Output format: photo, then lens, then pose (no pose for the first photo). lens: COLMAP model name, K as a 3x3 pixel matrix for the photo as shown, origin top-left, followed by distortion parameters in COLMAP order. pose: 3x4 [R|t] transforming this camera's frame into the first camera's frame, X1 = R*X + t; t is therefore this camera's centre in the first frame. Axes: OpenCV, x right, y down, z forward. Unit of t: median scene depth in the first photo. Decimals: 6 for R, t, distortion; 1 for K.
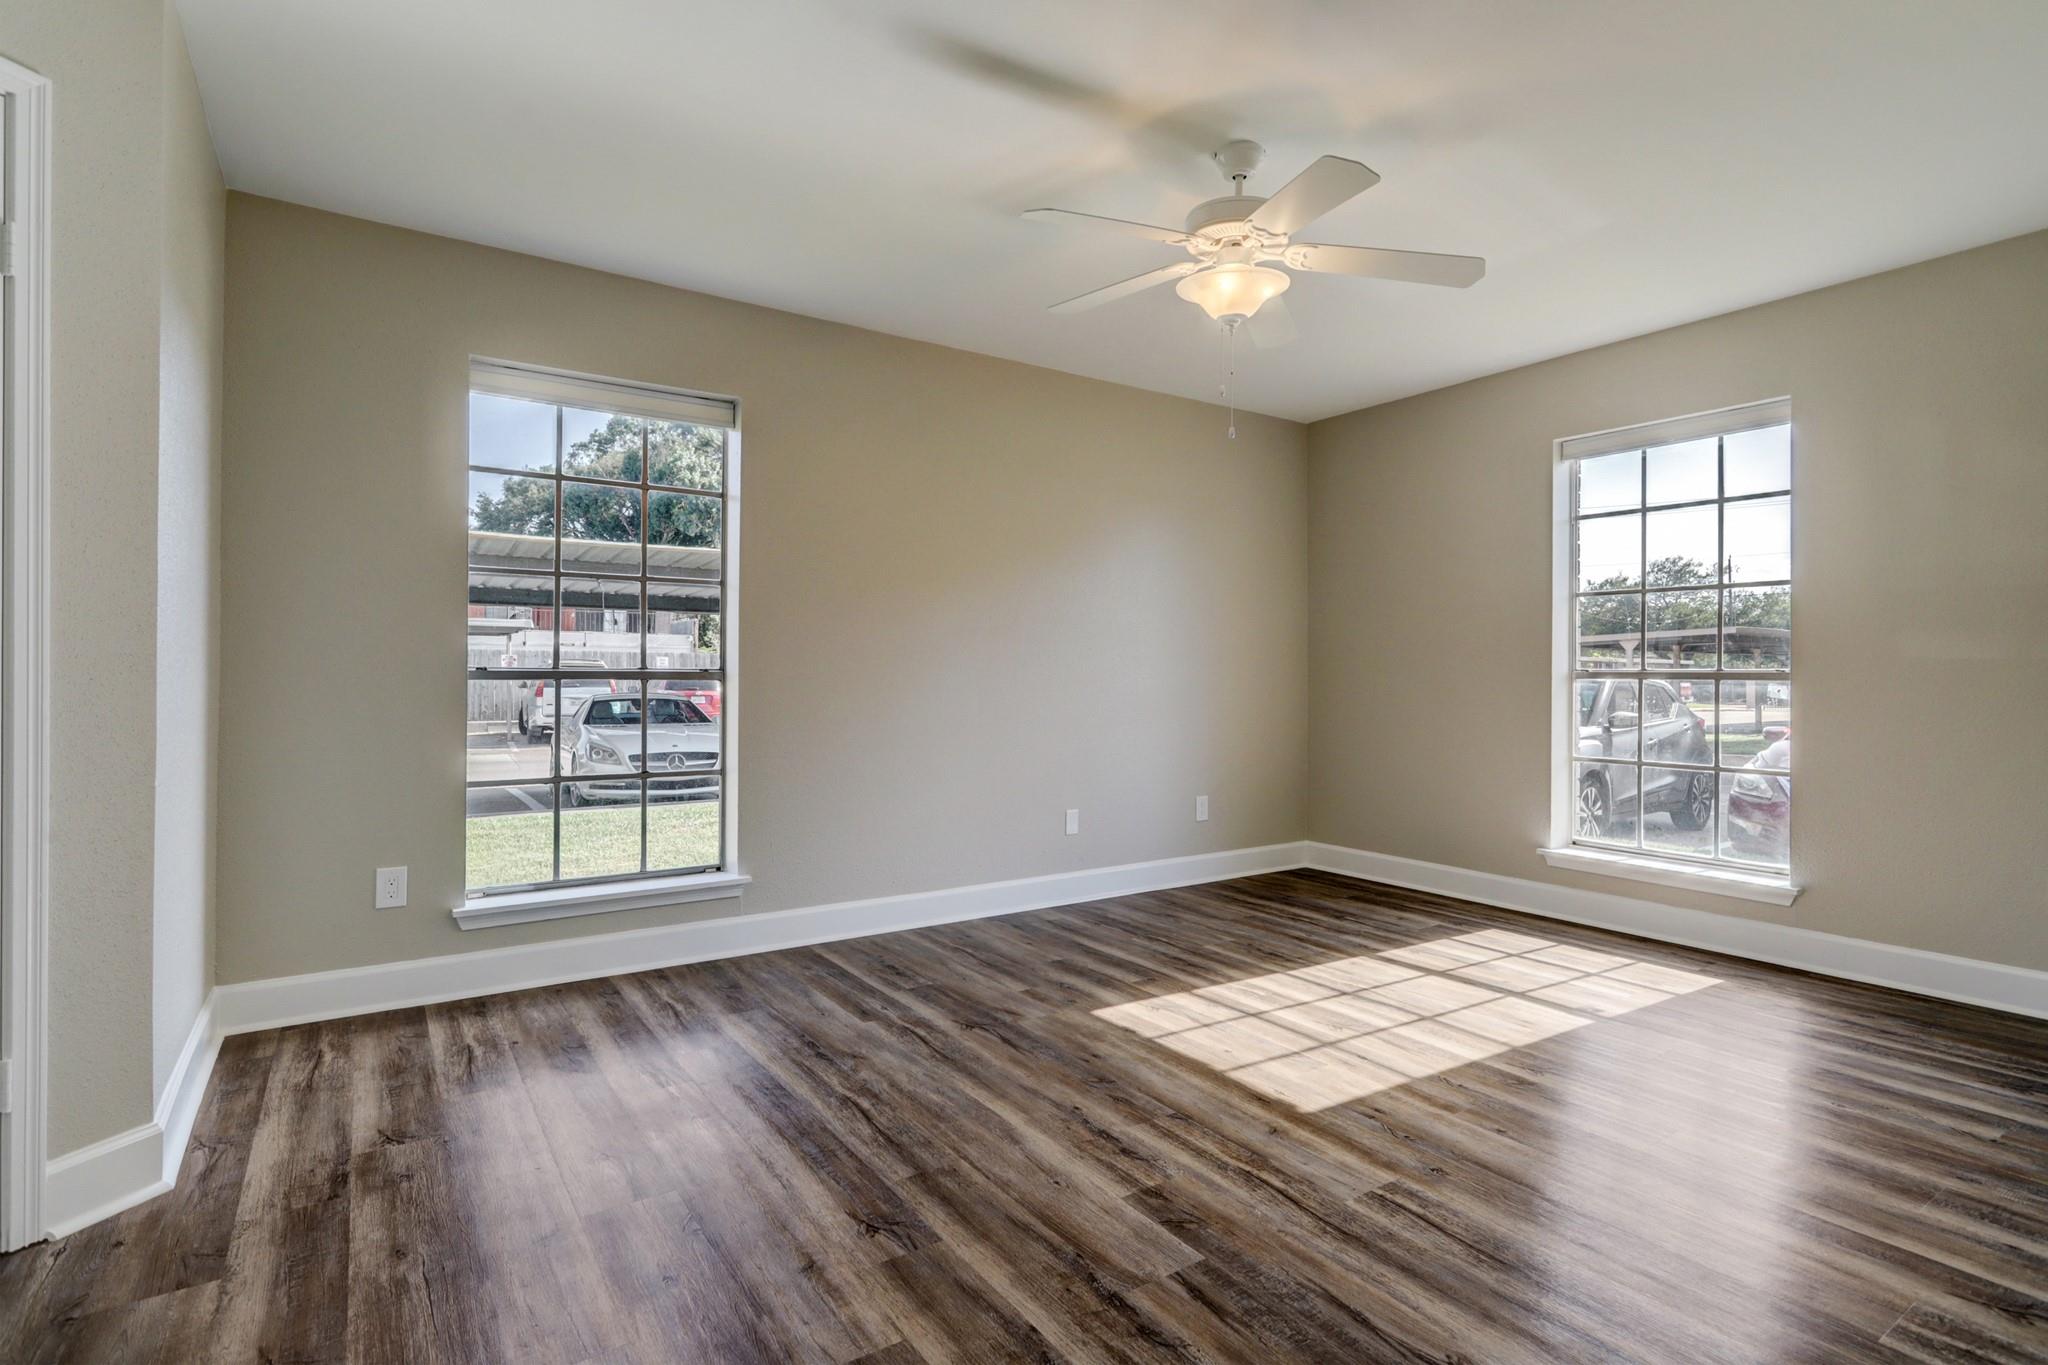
lens RADIAL K [[1002.7, 0, 1035.1], [0, 1002.7, 684.7], [0, 0, 1]] dist [0.000087, 0.000520]
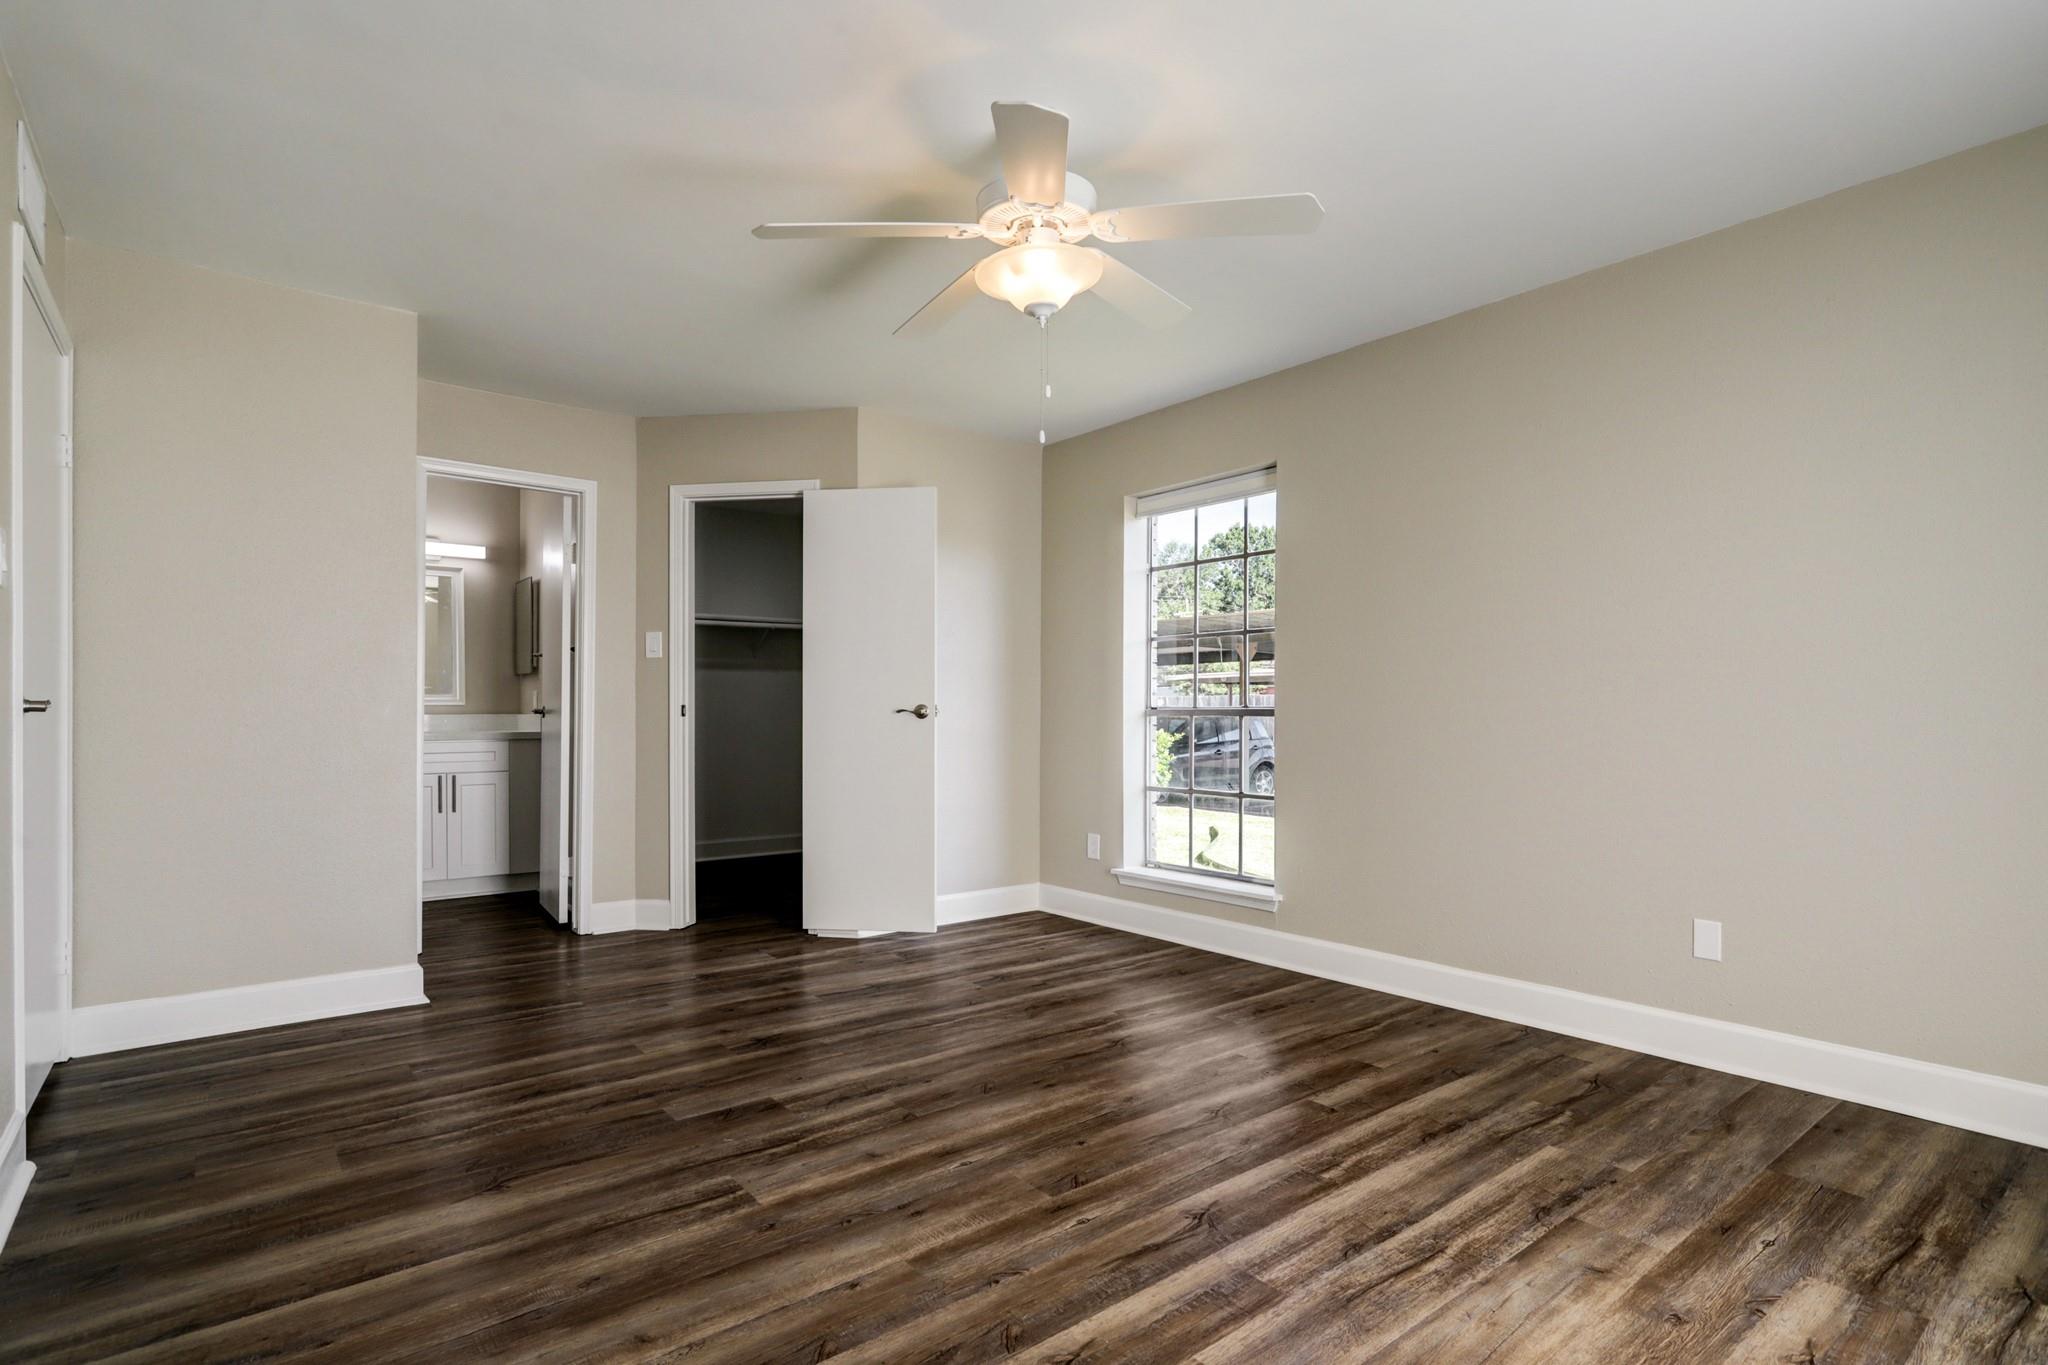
lens RADIAL K [[1025.4, 0, 1029.1], [0, 1025.4, 701.1], [0, 0, 1]] dist [-0.001856, 0.000114]
pose [[0.069178, -0.016527, -0.997467, 1.083082], [-0.006137, 0.999837, -0.016992, 0.014487], [0.997585, 0.007297, 0.069065, 0.930749]]
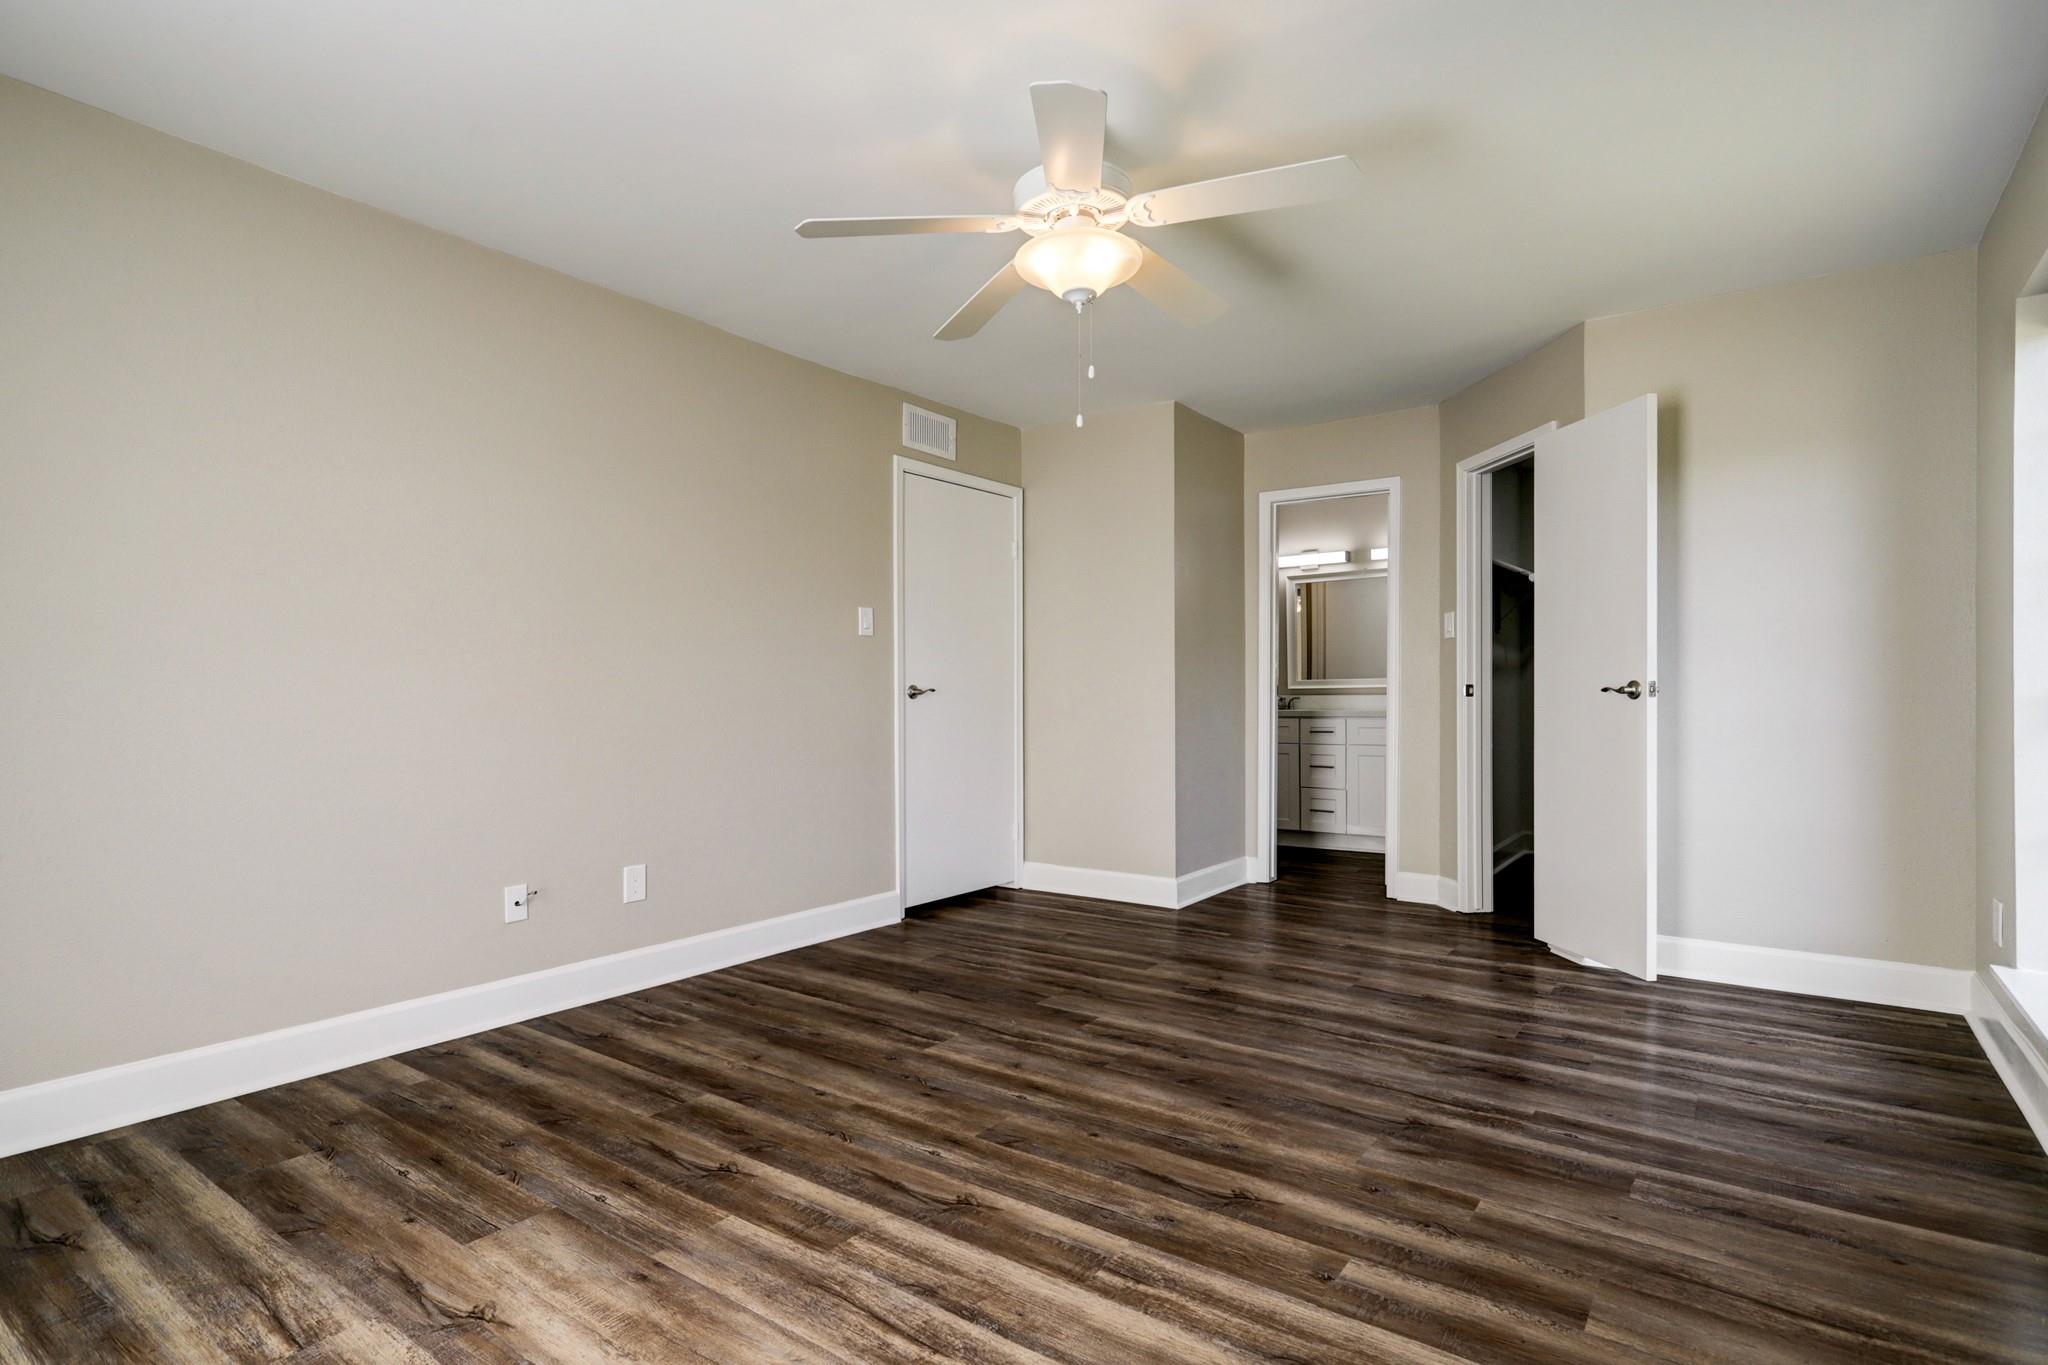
lens RADIAL K [[990.4, 0, 1012.2], [0, 990.4, 687.5], [0, 0, 1]] dist [-0.002905, -0.000201]
pose [[-0.943725, -0.002640, -0.330721, 0.540594], [-0.001189, 0.999989, -0.004590, 0.007499], [0.330729, -0.003938, -0.943717, 1.803294]]
